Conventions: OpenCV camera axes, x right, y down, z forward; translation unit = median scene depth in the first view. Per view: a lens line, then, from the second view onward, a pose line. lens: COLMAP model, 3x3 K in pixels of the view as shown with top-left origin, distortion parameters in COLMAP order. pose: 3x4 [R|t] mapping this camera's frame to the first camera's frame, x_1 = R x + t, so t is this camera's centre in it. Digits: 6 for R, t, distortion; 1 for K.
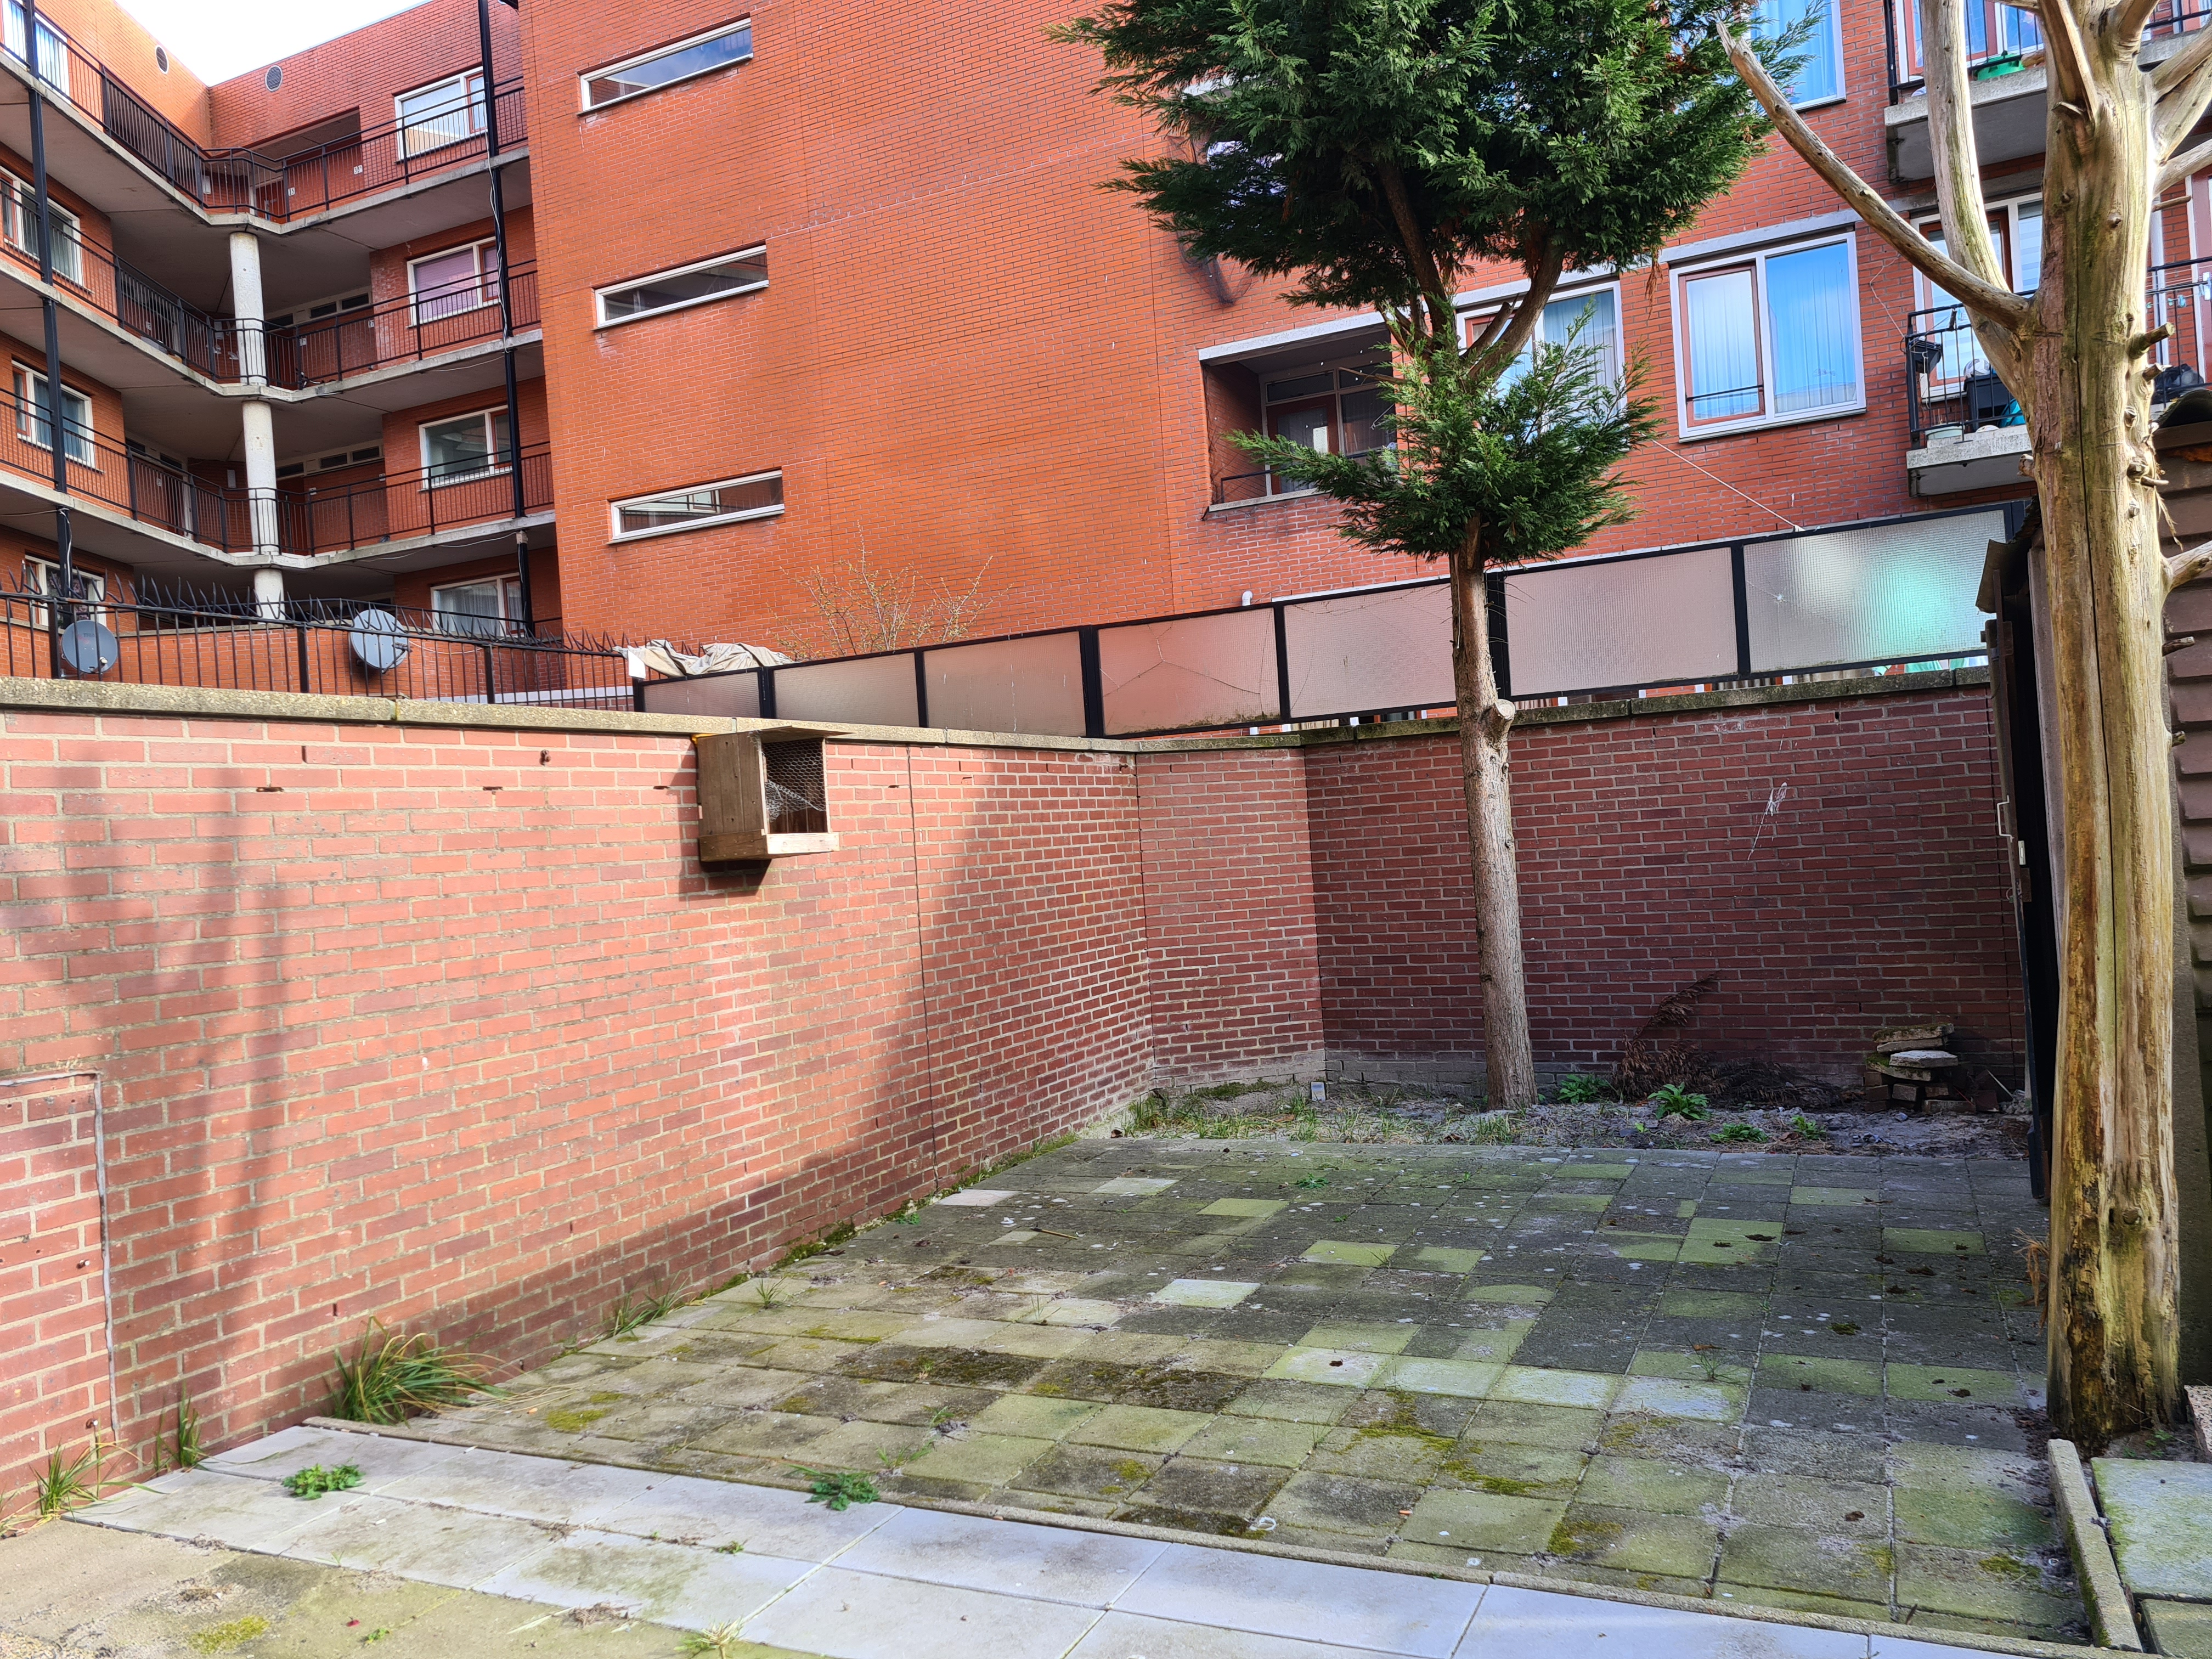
lens RADIAL K [[1683.0, 0, 1101.8], [0, 1683.0, 831.8], [0, 0, 1]] dist [0.026841, -0.007861]
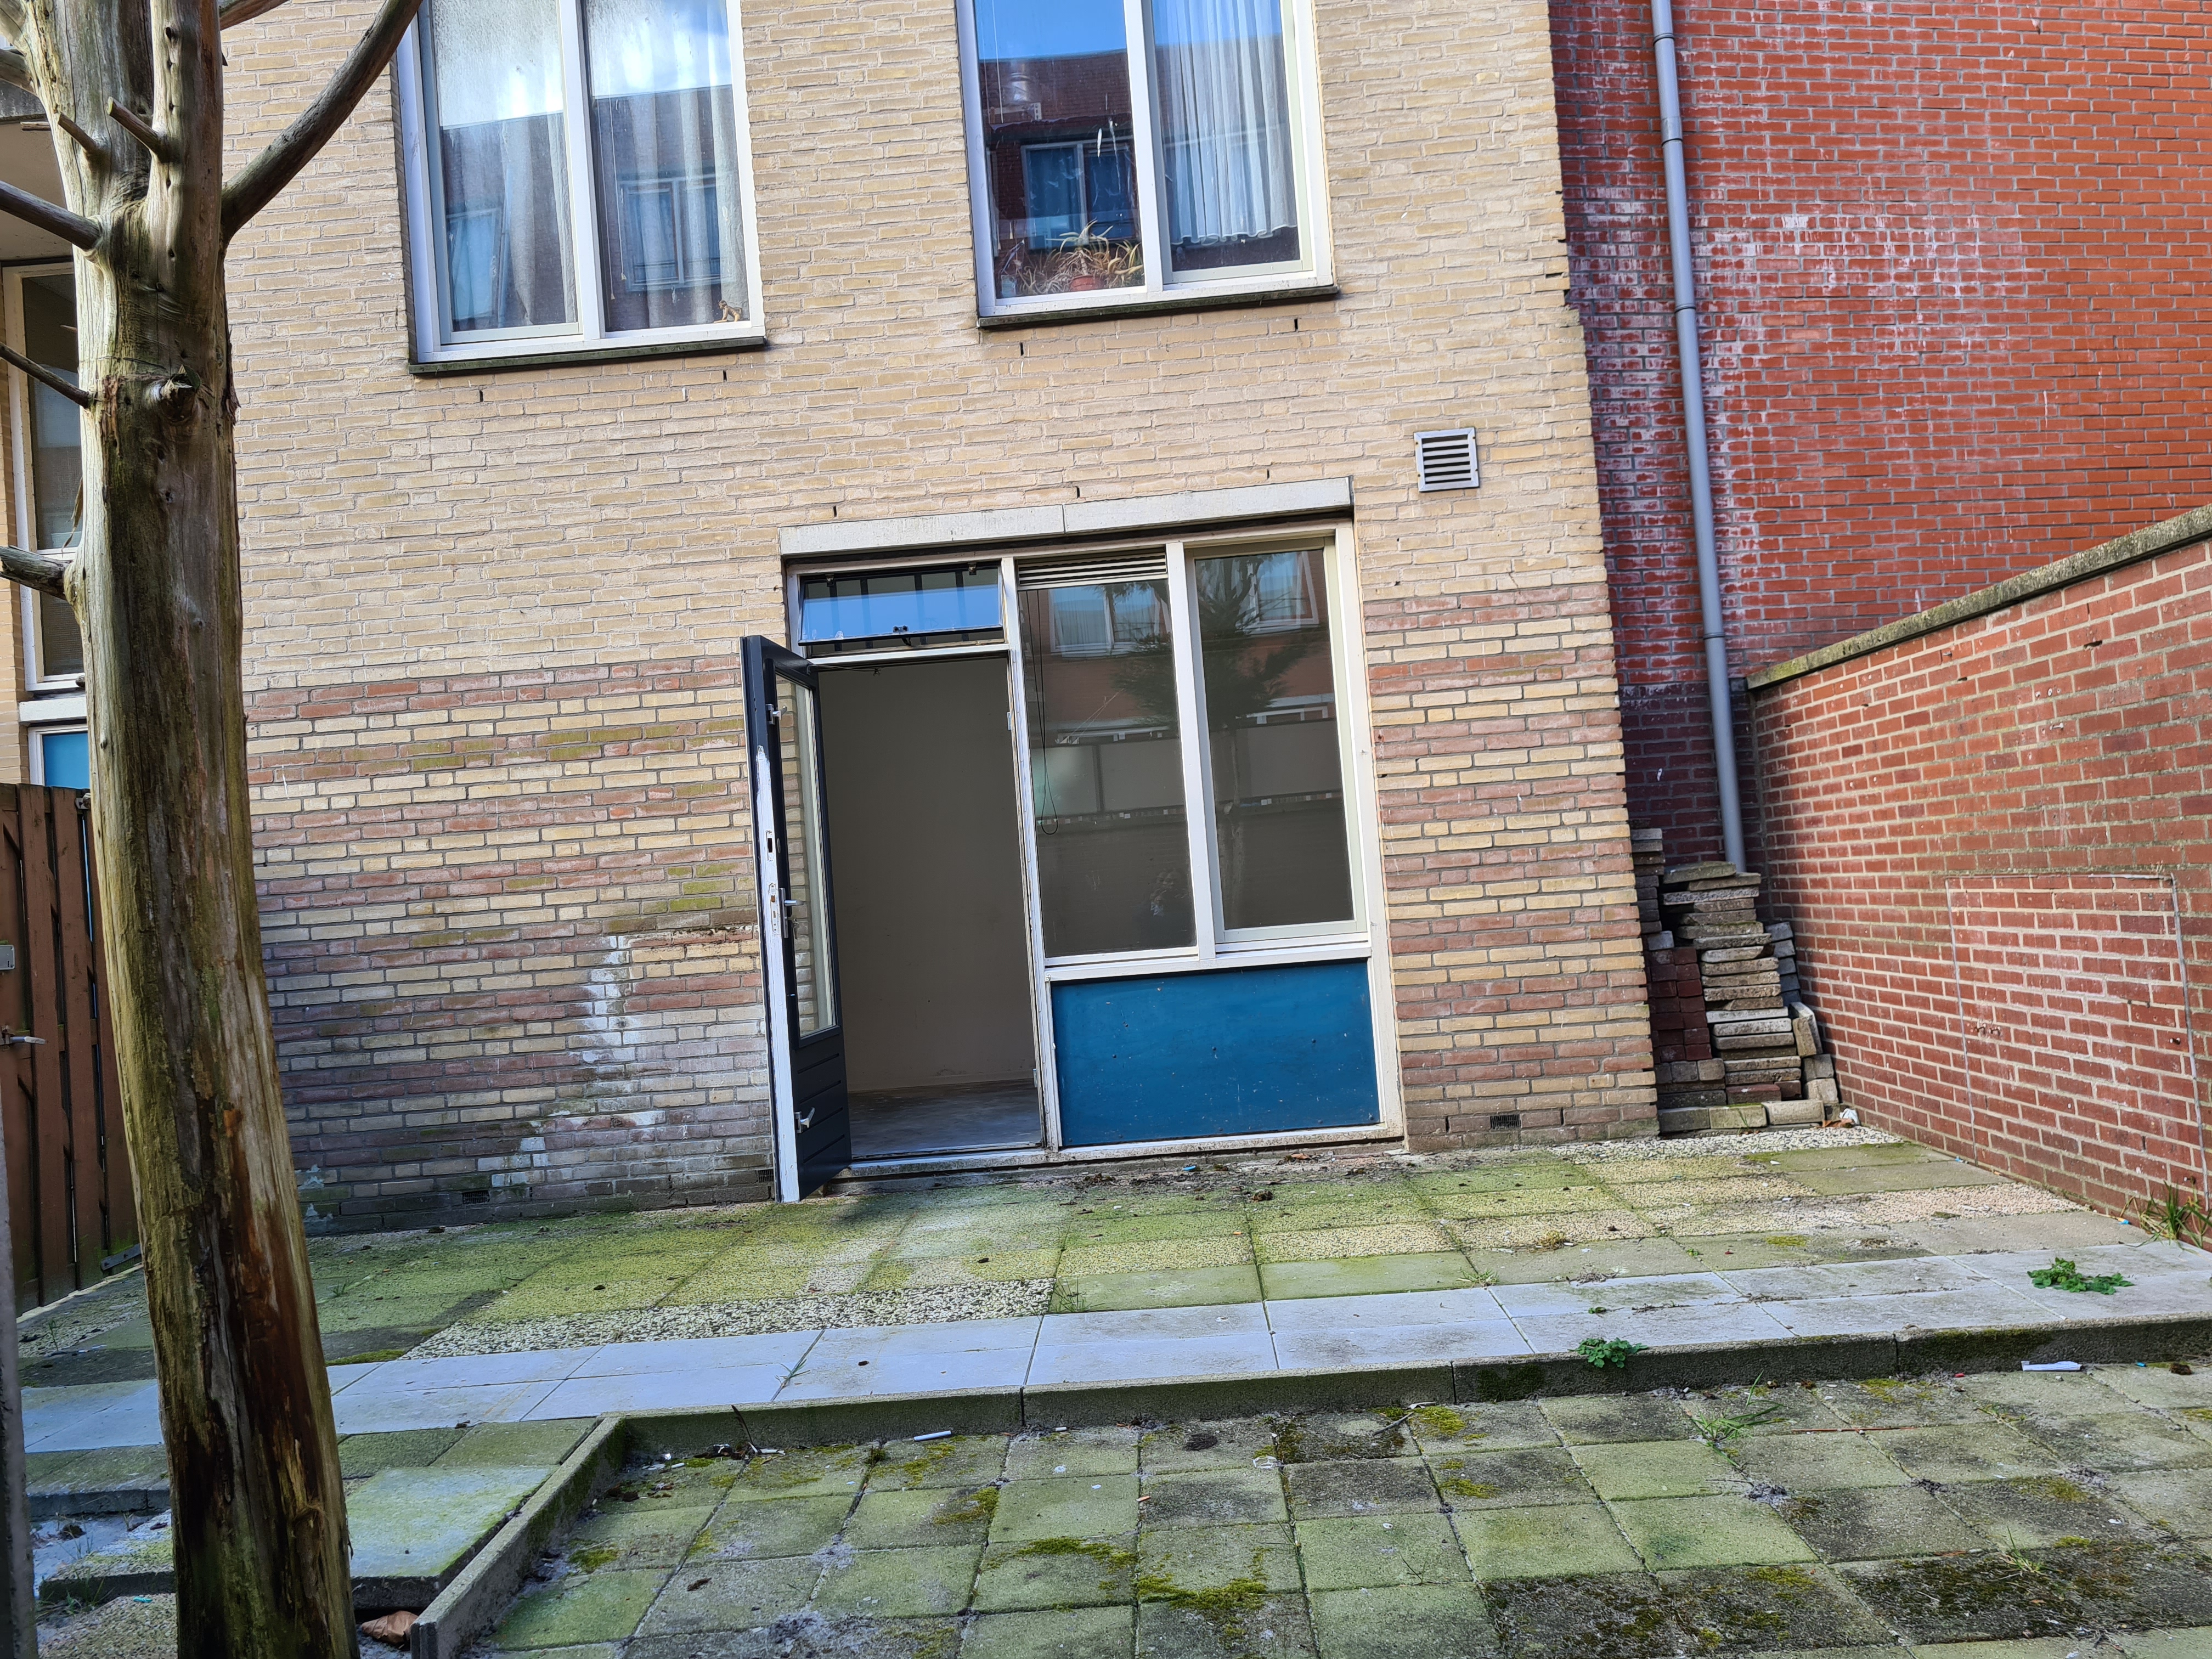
lens RADIAL K [[1683.0, 0, 1107.7], [0, 1683.0, 831.1], [0, 0, 1]] dist [0.026841, -0.007861]
pose [[-0.913437, 0.125036, -0.387297, 0.467435], [0.139306, 0.990210, -0.008870, 0.020391], [0.382396, -0.062055, -0.921912, 1.694264]]
